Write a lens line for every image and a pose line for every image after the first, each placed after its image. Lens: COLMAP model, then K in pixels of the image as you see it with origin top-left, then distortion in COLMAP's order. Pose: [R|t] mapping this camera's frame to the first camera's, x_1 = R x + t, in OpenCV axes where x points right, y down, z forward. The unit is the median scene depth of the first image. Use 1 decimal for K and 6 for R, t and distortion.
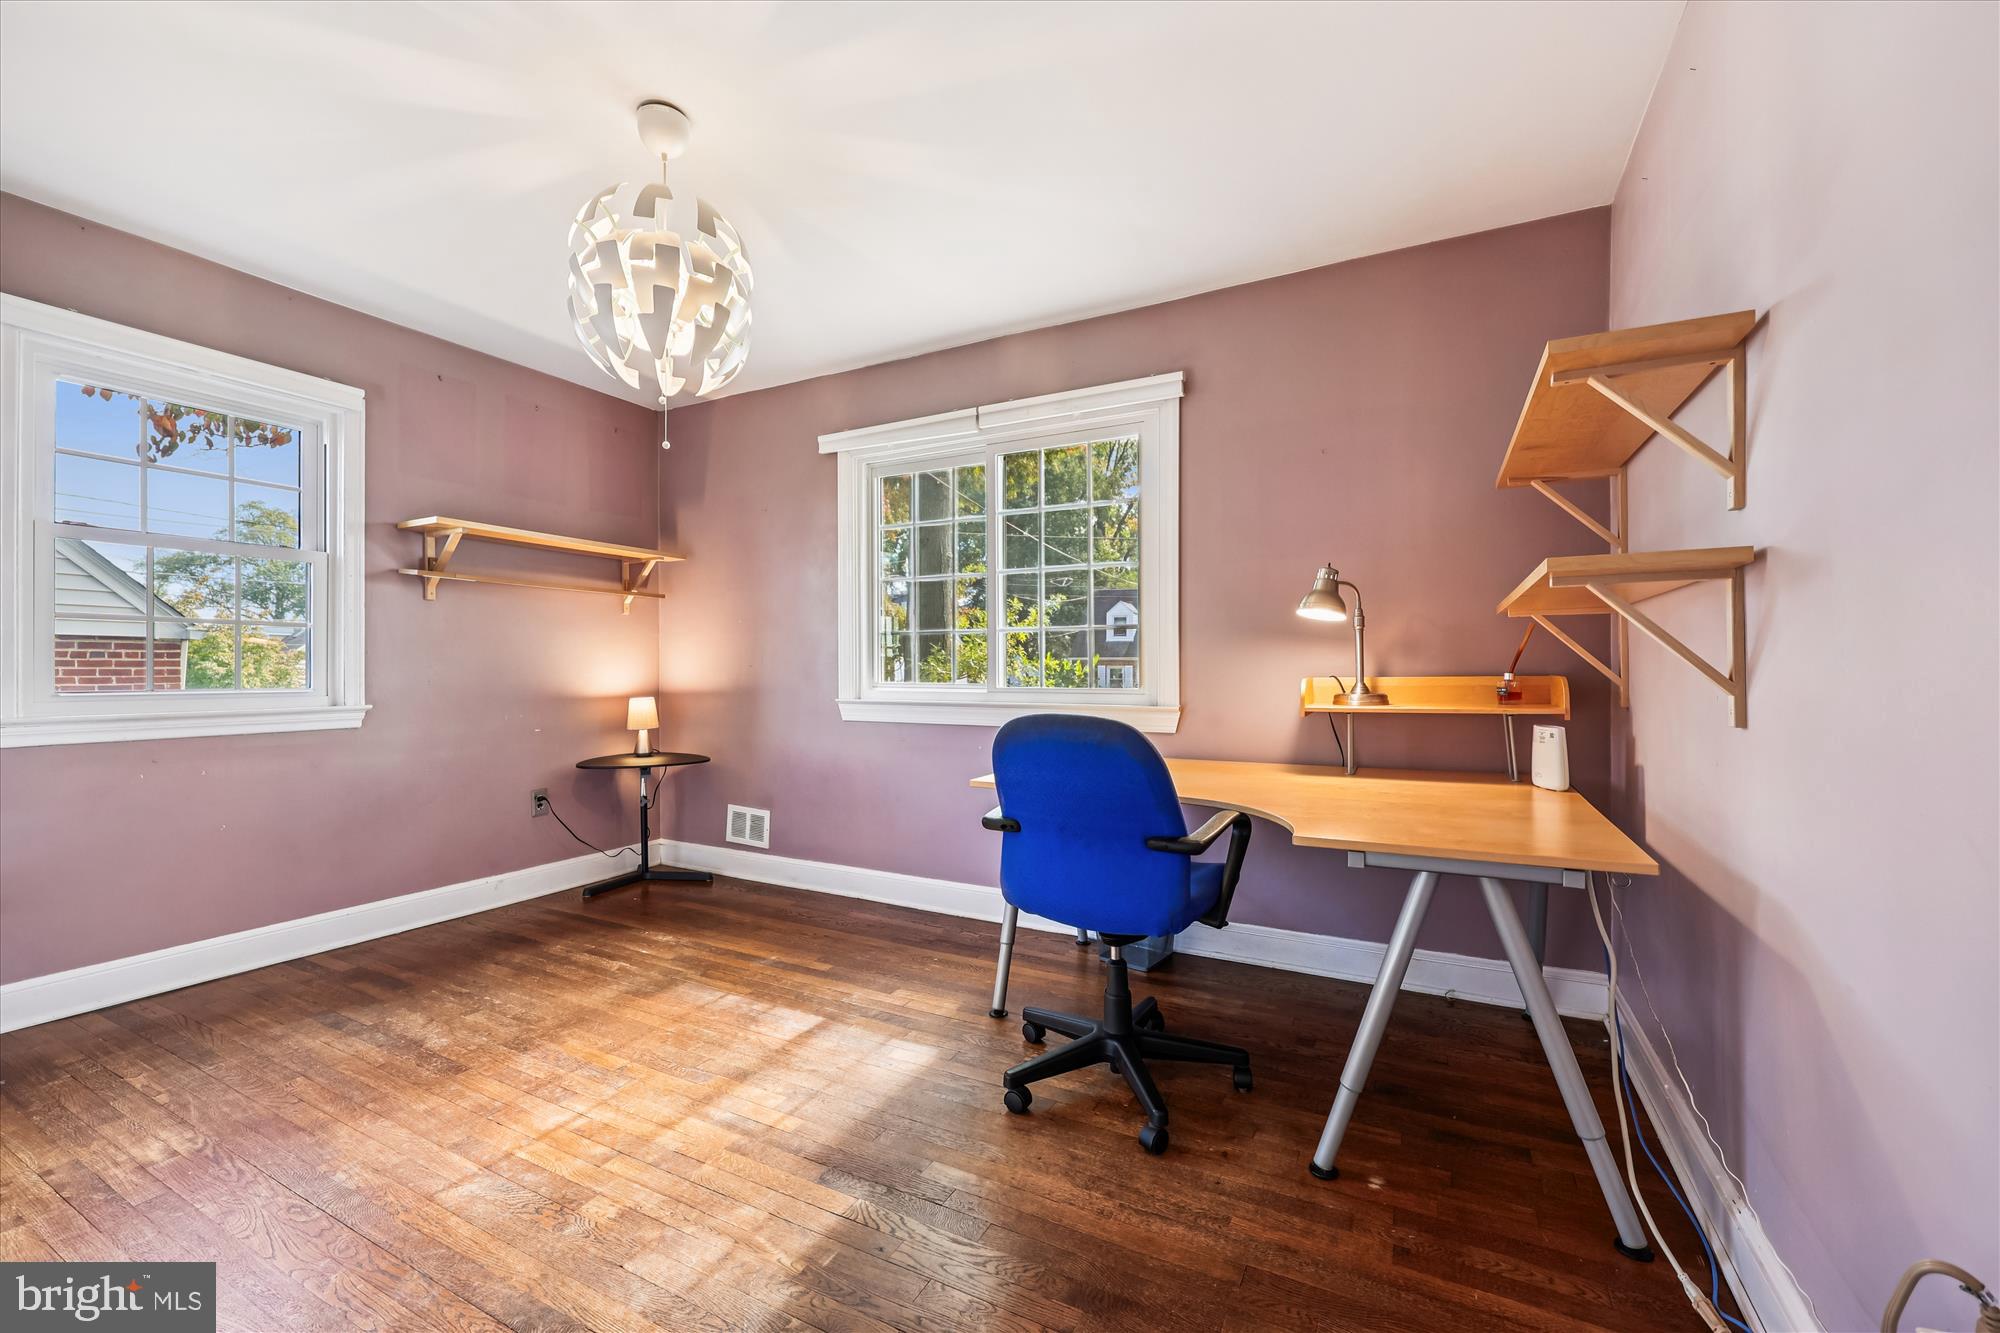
lens RADIAL K [[810.2, 0, 1019.8], [0, 810.2, 669.9], [0, 0, 1]] dist [0.000135, 0.000631]
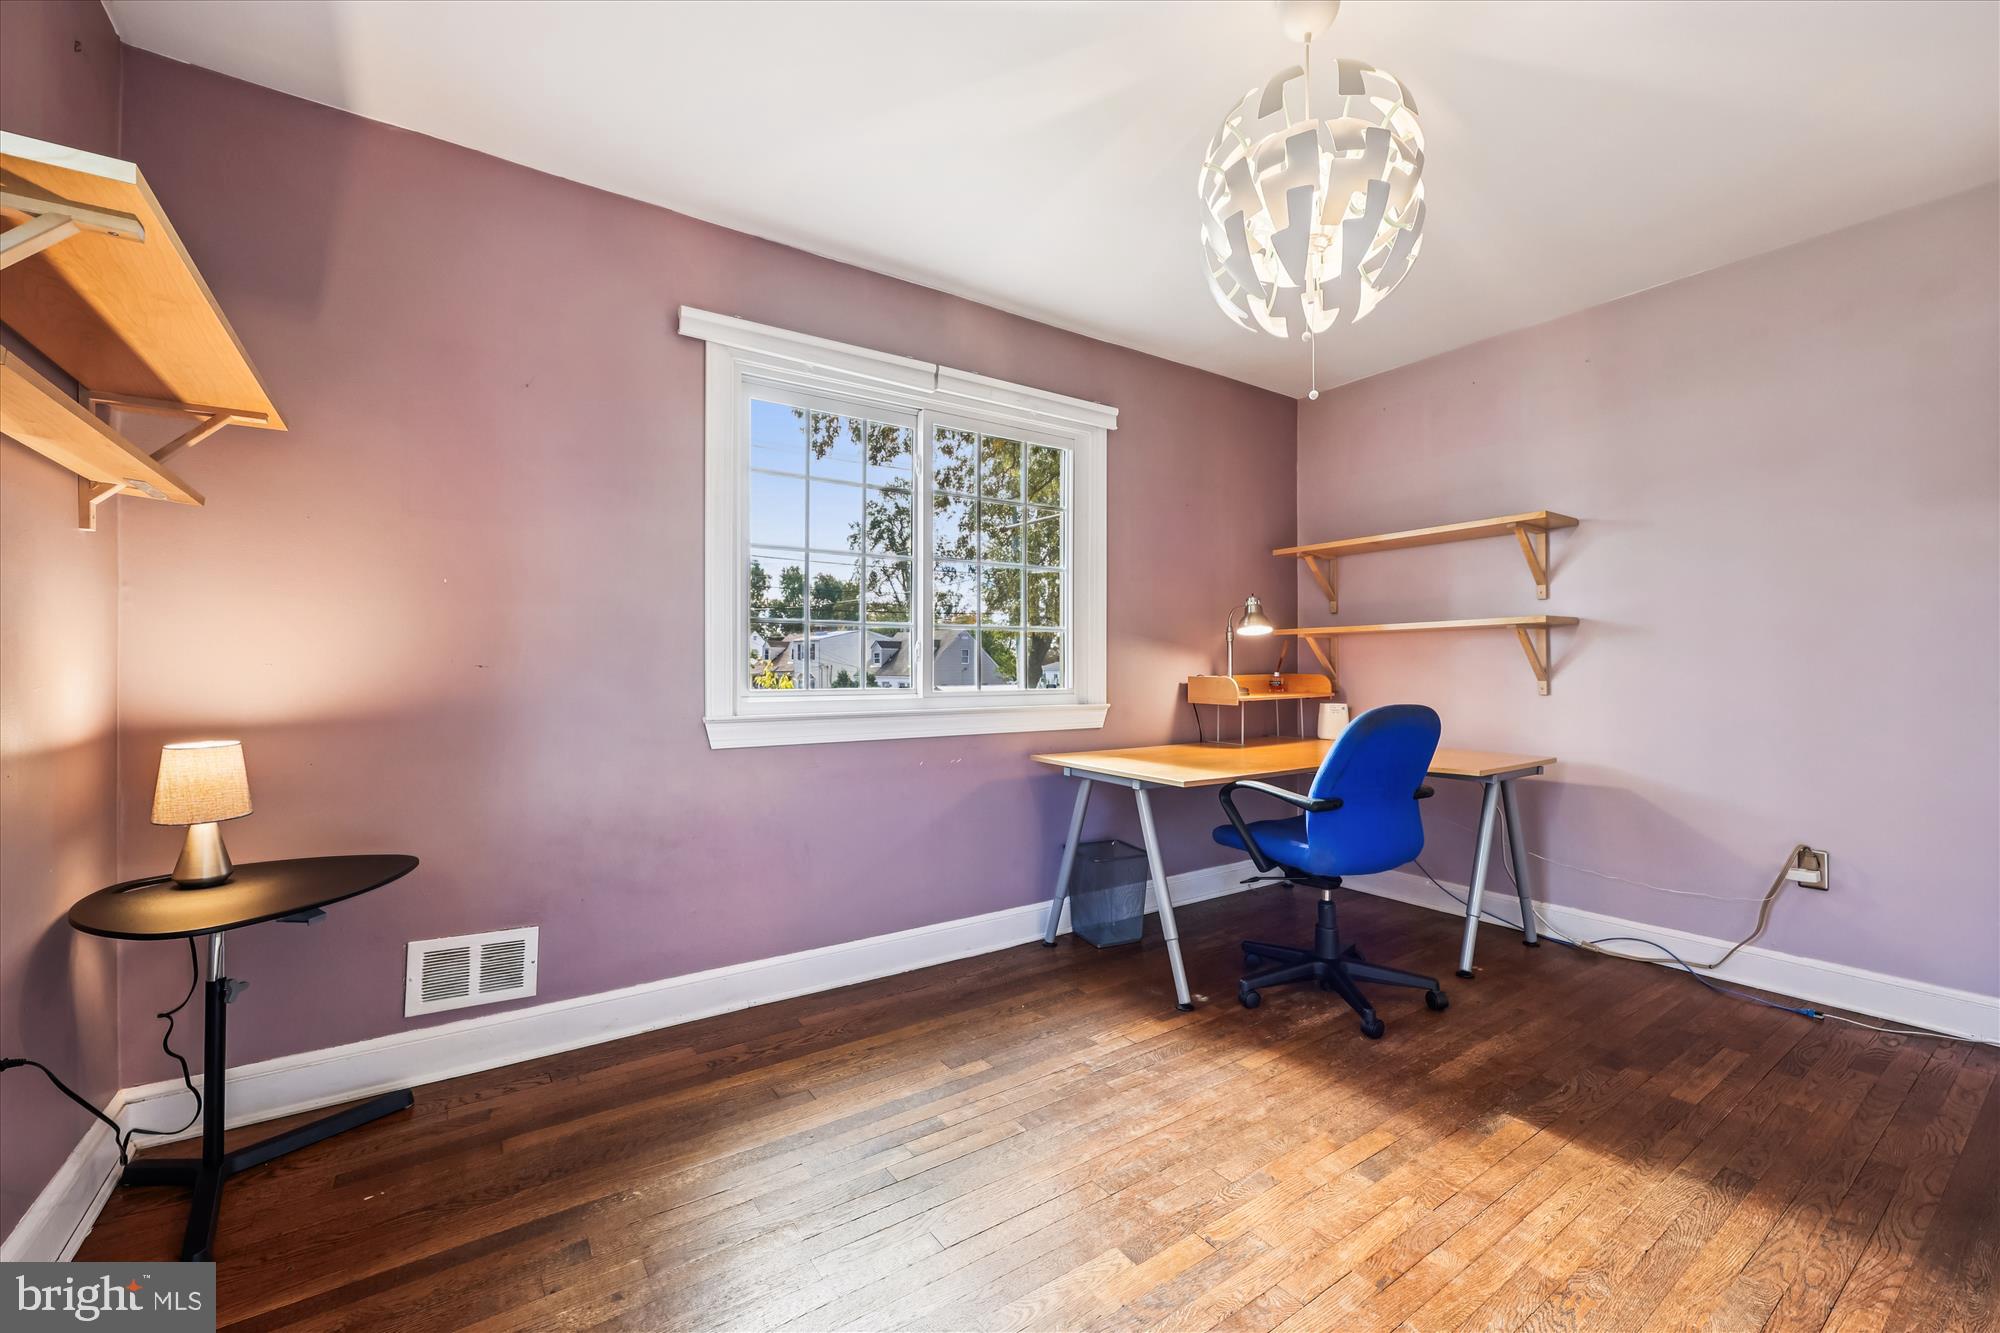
lens RADIAL K [[810.2, 0, 1016.9], [0, 810.2, 658.9], [0, 0, 1]] dist [0.000135, 0.000631]
pose [[0.462435, 0.005320, 0.886637, -0.735768], [0.000175, 0.999981, -0.006091, -0.007759], [-0.886653, 0.002972, 0.462426, 0.505496]]
